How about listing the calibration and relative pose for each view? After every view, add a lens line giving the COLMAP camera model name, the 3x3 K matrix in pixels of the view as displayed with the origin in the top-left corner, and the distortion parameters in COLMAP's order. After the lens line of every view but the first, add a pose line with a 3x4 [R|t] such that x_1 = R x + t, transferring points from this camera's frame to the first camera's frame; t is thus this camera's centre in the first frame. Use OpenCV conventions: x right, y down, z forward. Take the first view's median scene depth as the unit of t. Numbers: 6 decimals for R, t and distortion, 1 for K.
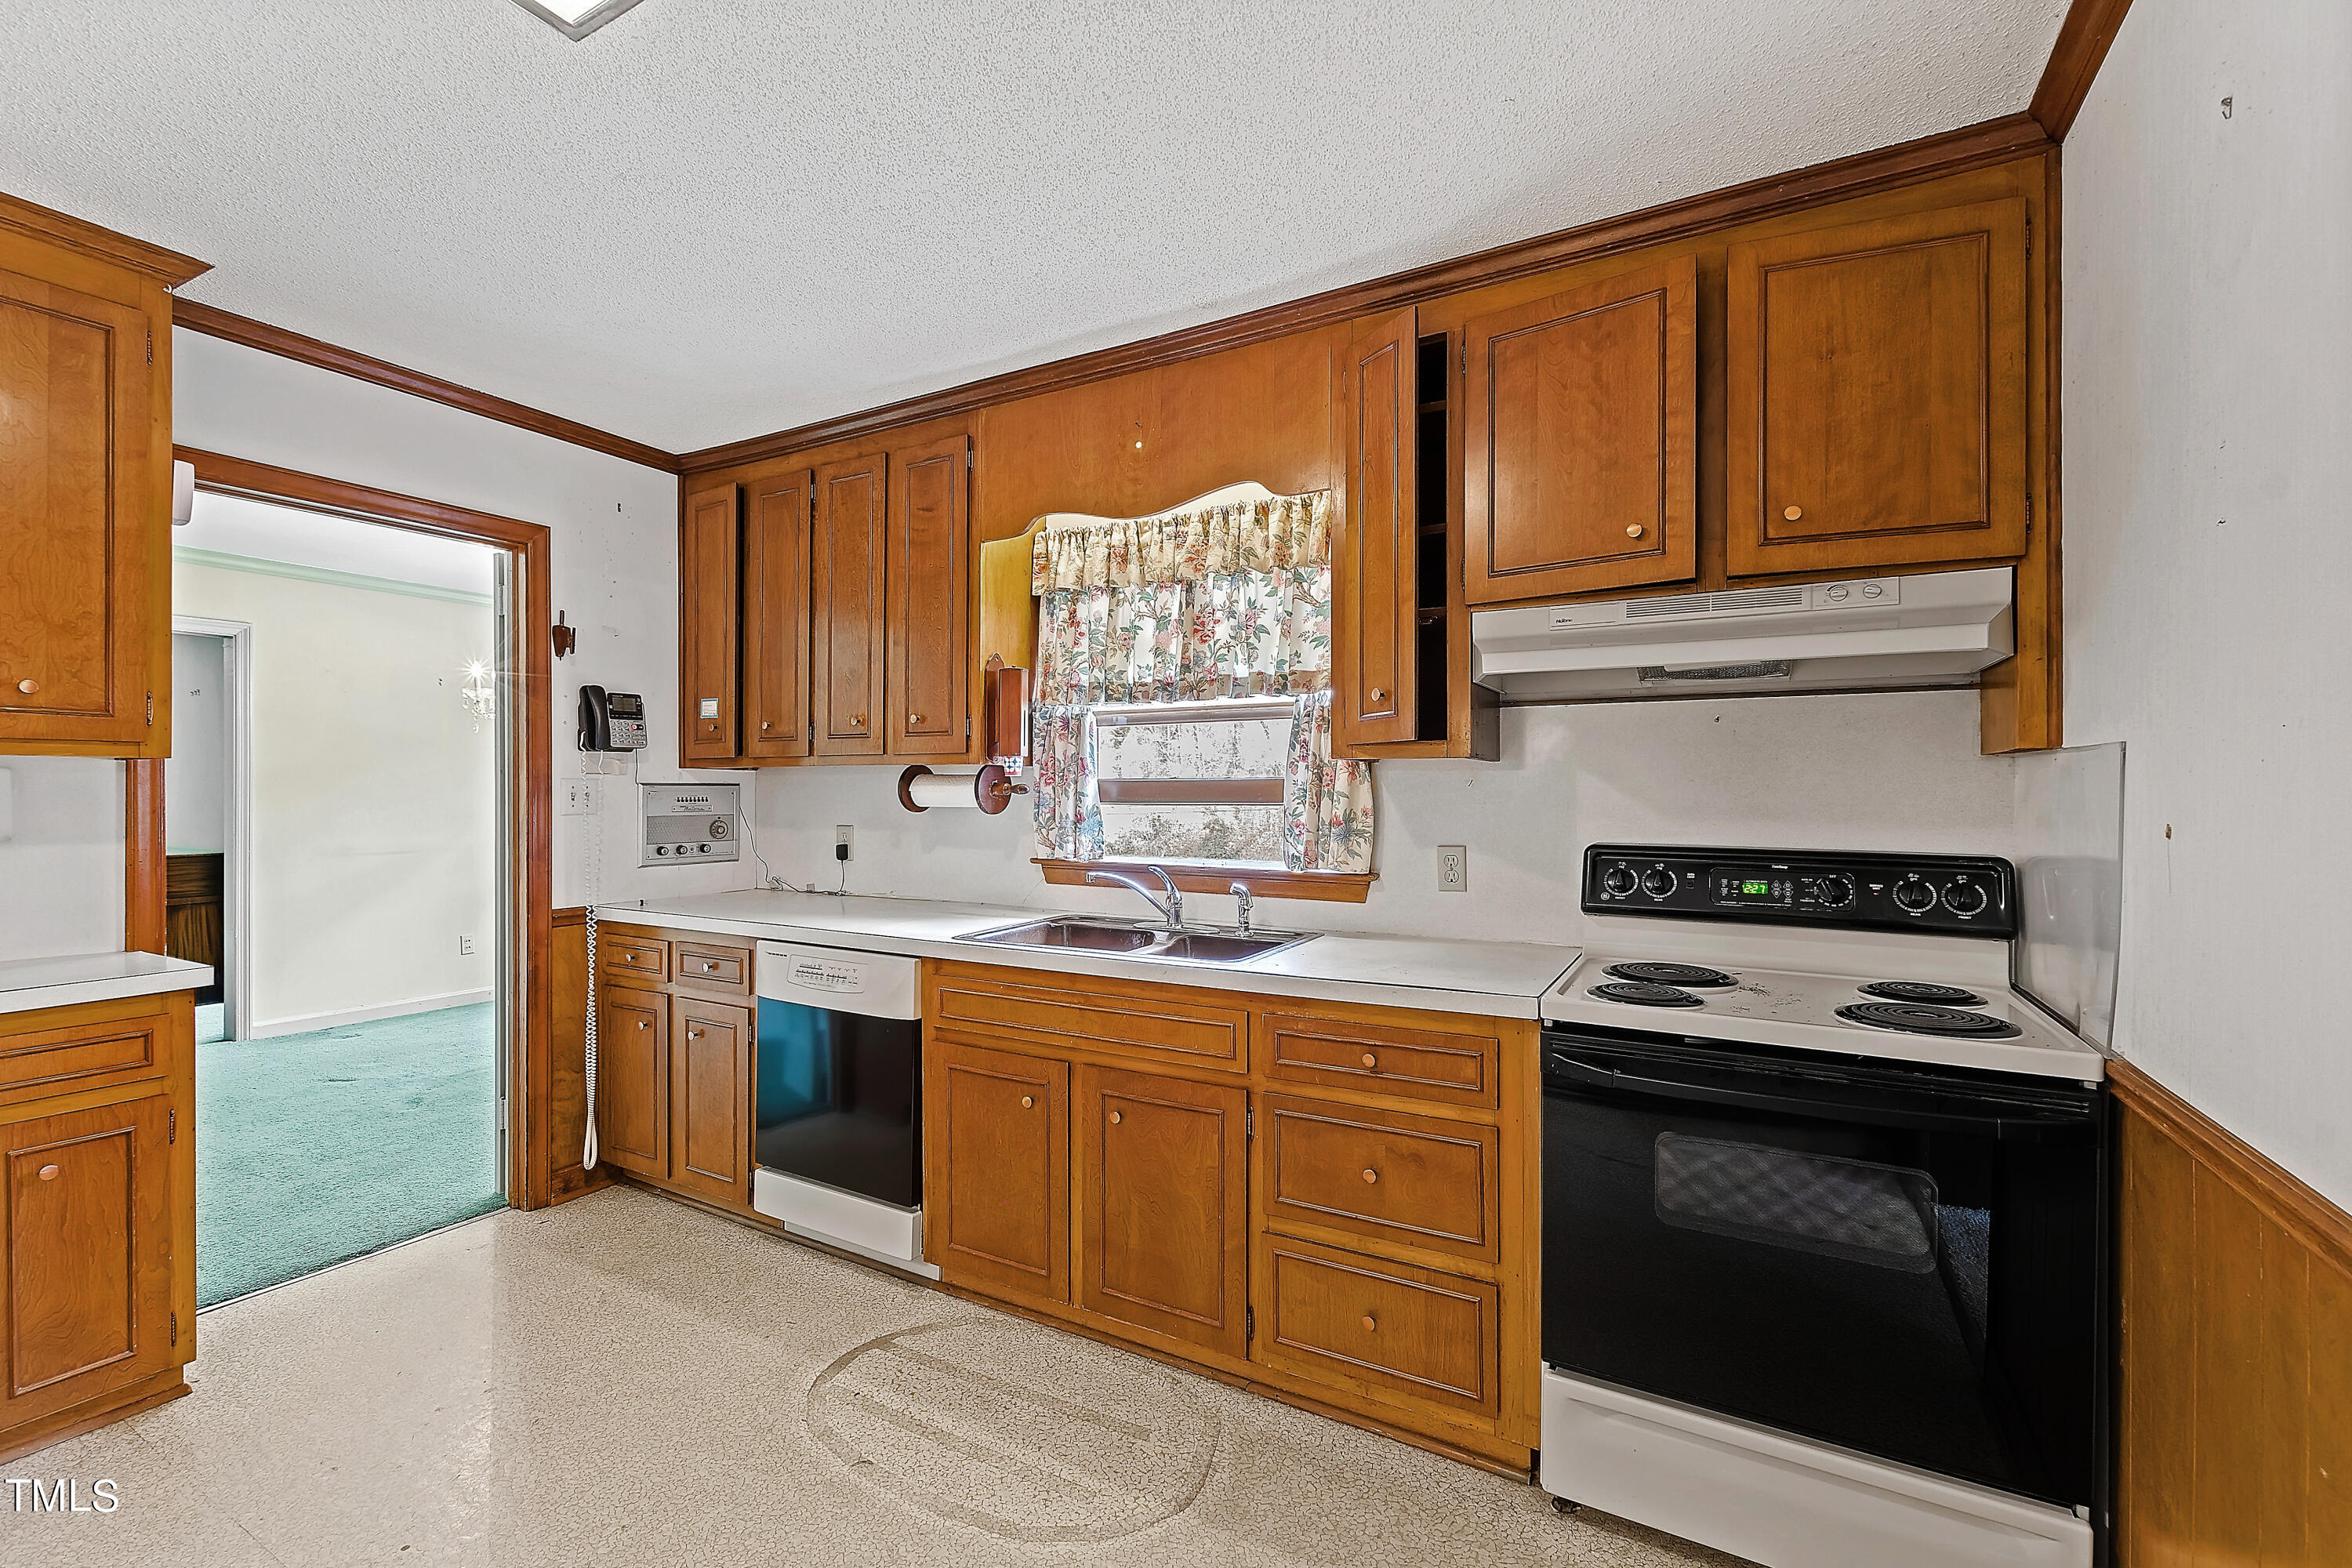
lens RADIAL K [[1016.5, 0, 1159.9], [0, 1016.5, 796.1], [0, 0, 1]] dist [-0.002787, -0.000255]
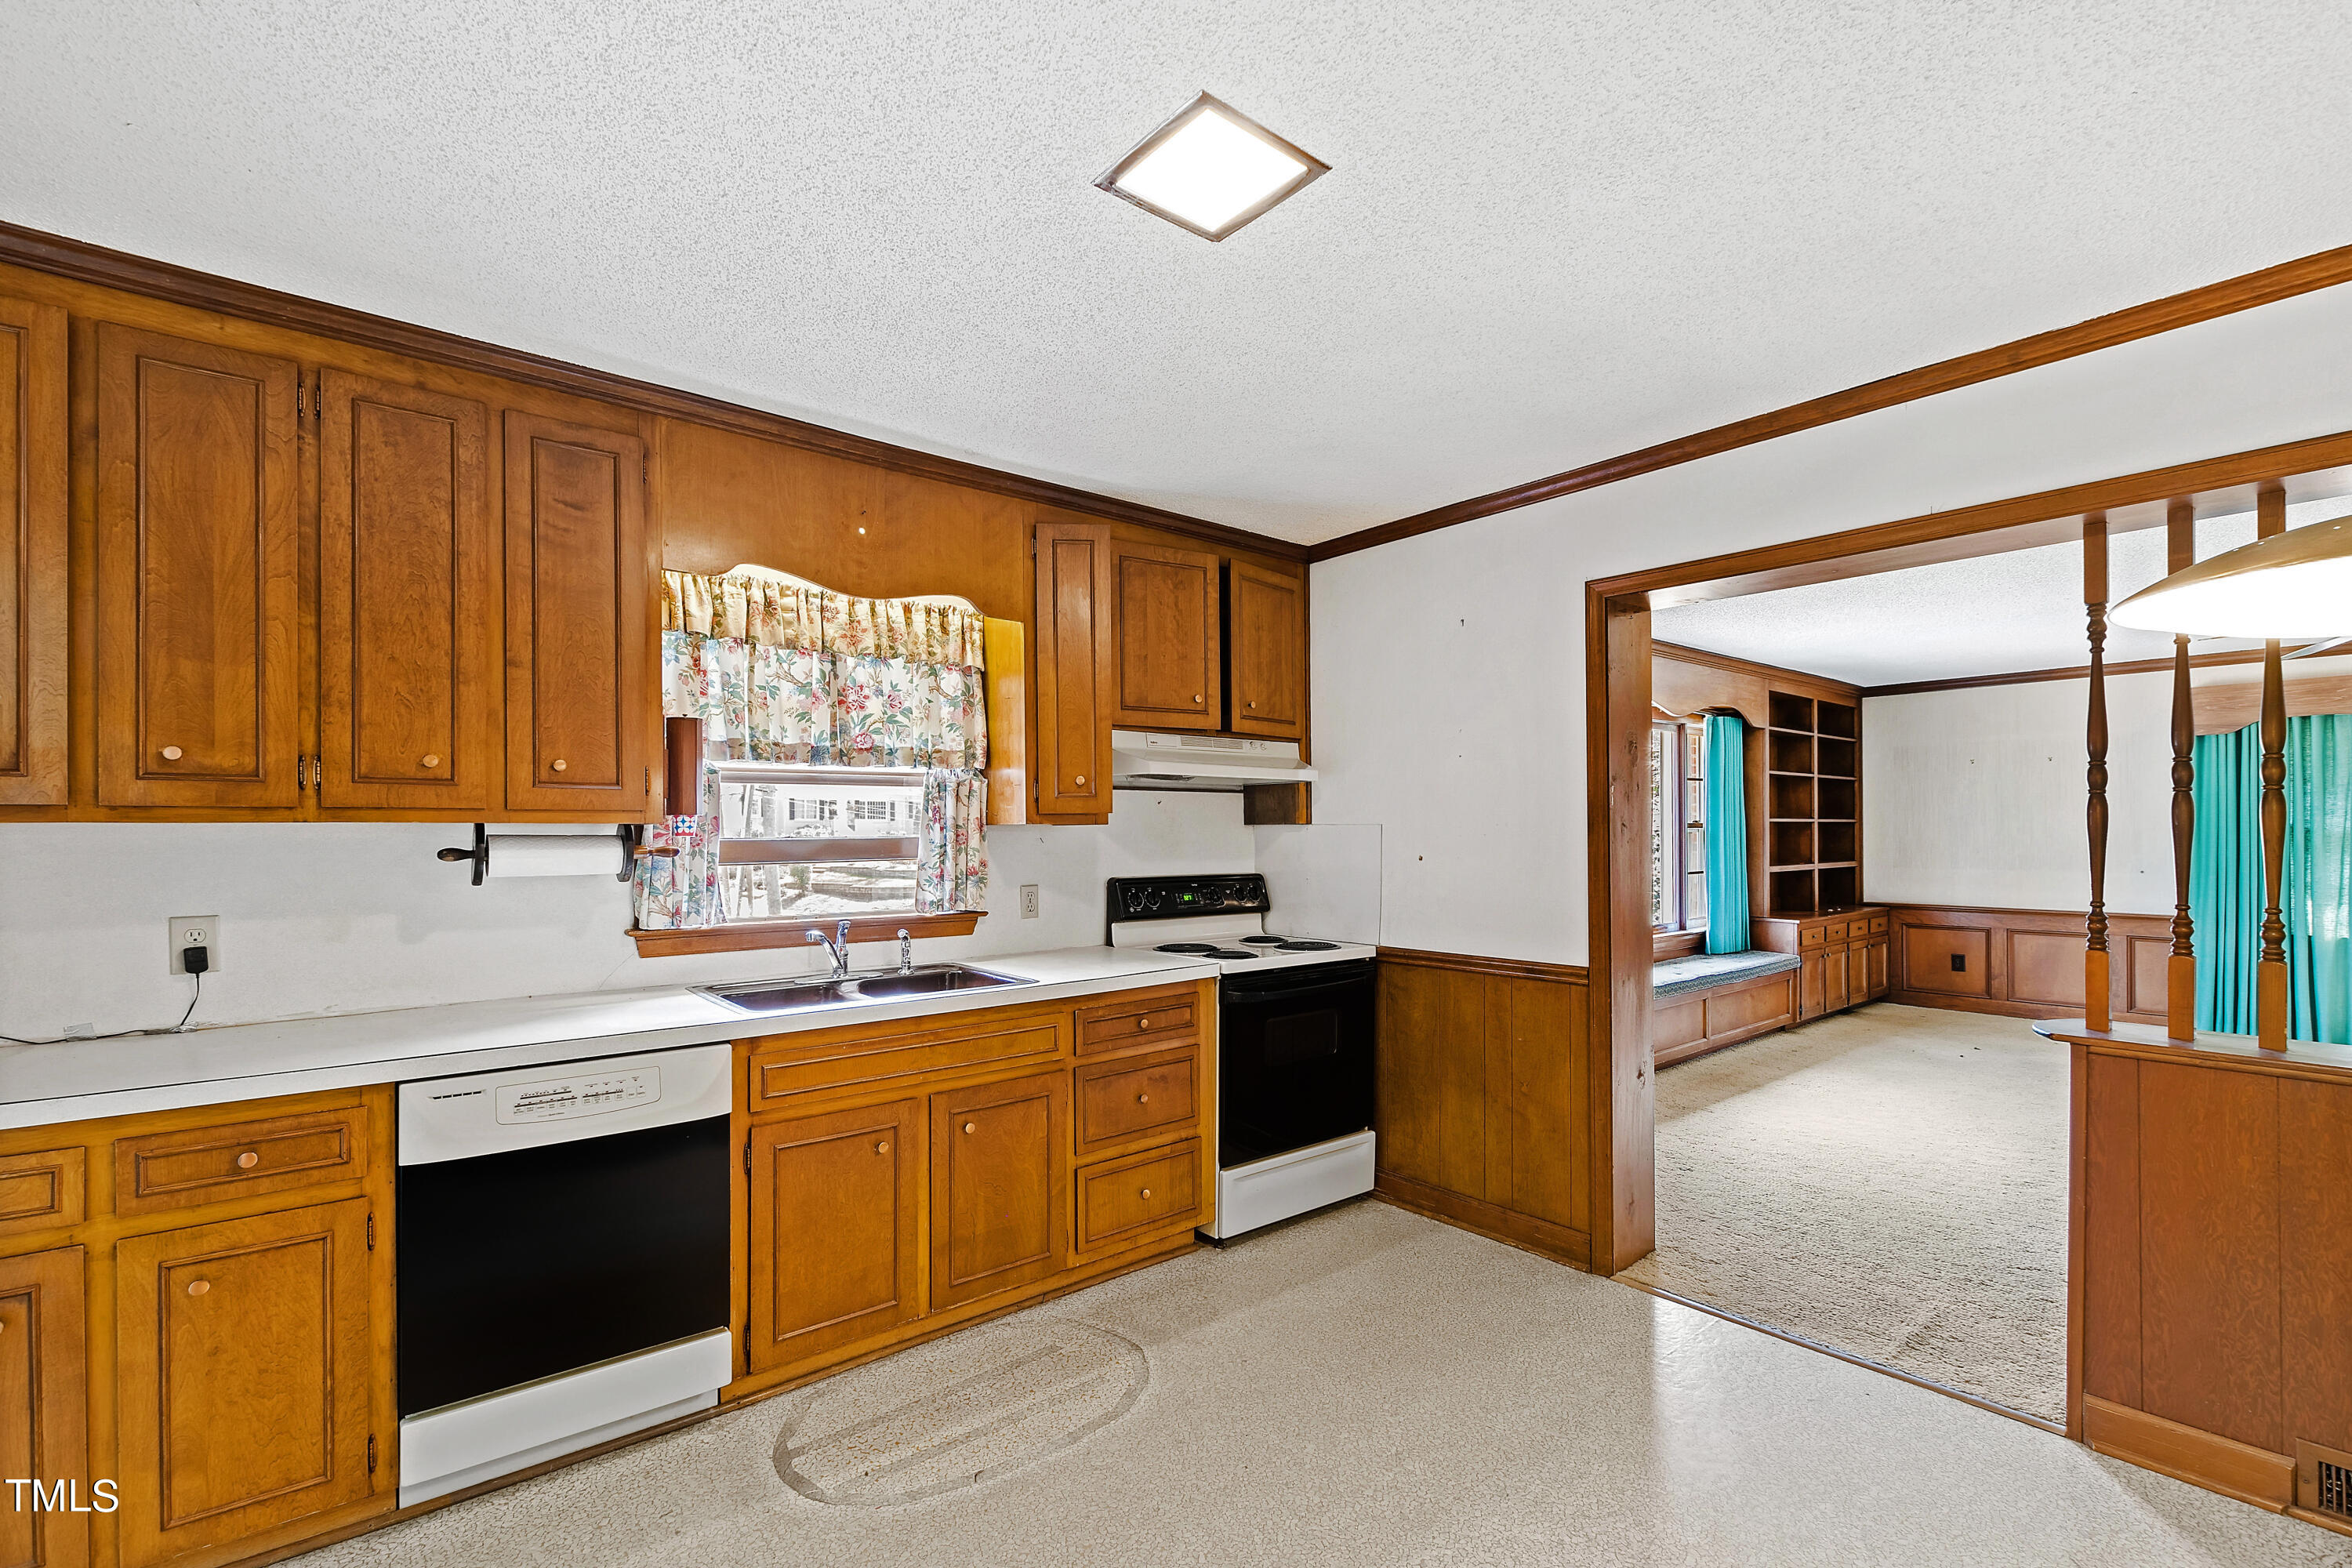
lens RADIAL K [[1035.4, 0, 1172.9], [0, 1035.4, 832.5], [0, 0, 1]] dist [-0.000020, -0.000066]
pose [[0.350701, -0.004573, 0.936476, -0.946430], [0.009671, 0.999952, 0.001261, -0.023091], [-0.936438, 0.008614, 0.350728, 0.309015]]
